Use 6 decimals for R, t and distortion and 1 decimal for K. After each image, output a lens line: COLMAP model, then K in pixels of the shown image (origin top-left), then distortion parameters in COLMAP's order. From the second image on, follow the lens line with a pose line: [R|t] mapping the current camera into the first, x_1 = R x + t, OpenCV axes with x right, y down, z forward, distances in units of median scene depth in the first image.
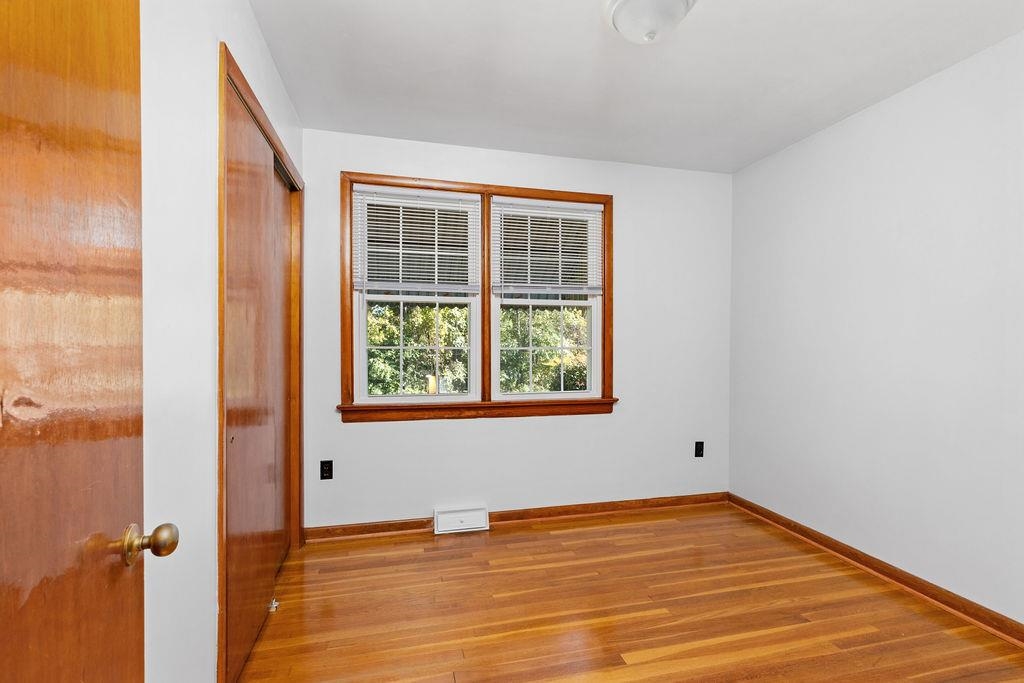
lens RADIAL K [[485.0, 0, 514.5], [0, 485.0, 345.3], [0, 0, 1]] dist [0.051190, -0.000007]
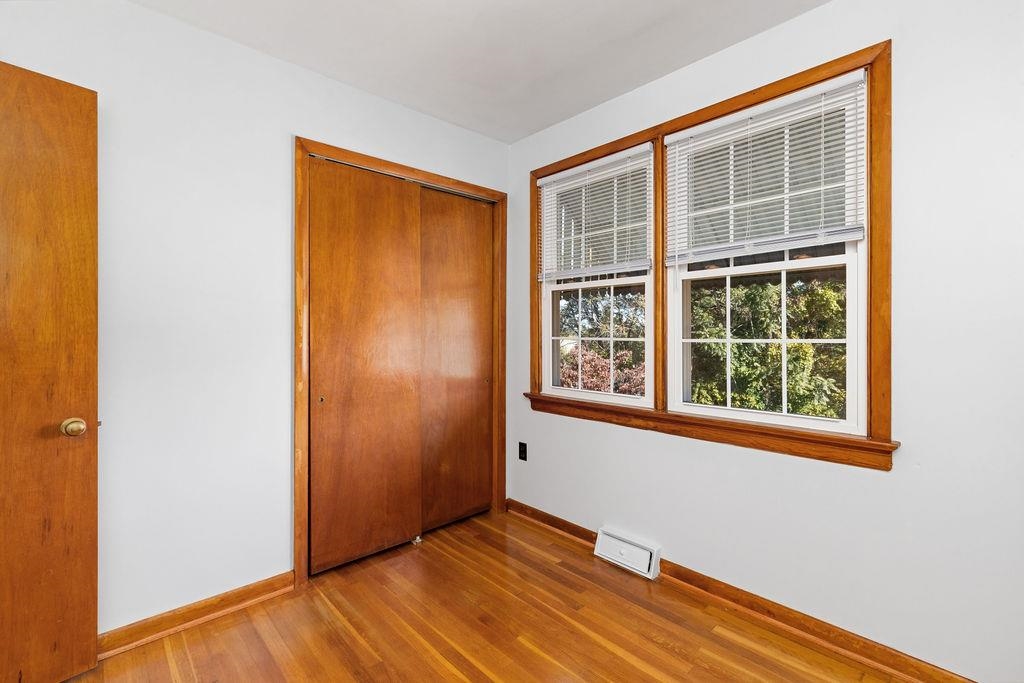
lens RADIAL K [[470.7, 0, 514.5], [0, 470.7, 336.0], [0, 0, 1]] dist [0.002859, 0.000690]
pose [[0.461518, -0.001279, -0.887130, 0.488241], [-0.003075, 0.999991, -0.003041, 0.002926], [0.887126, 0.004132, 0.461510, 0.465687]]
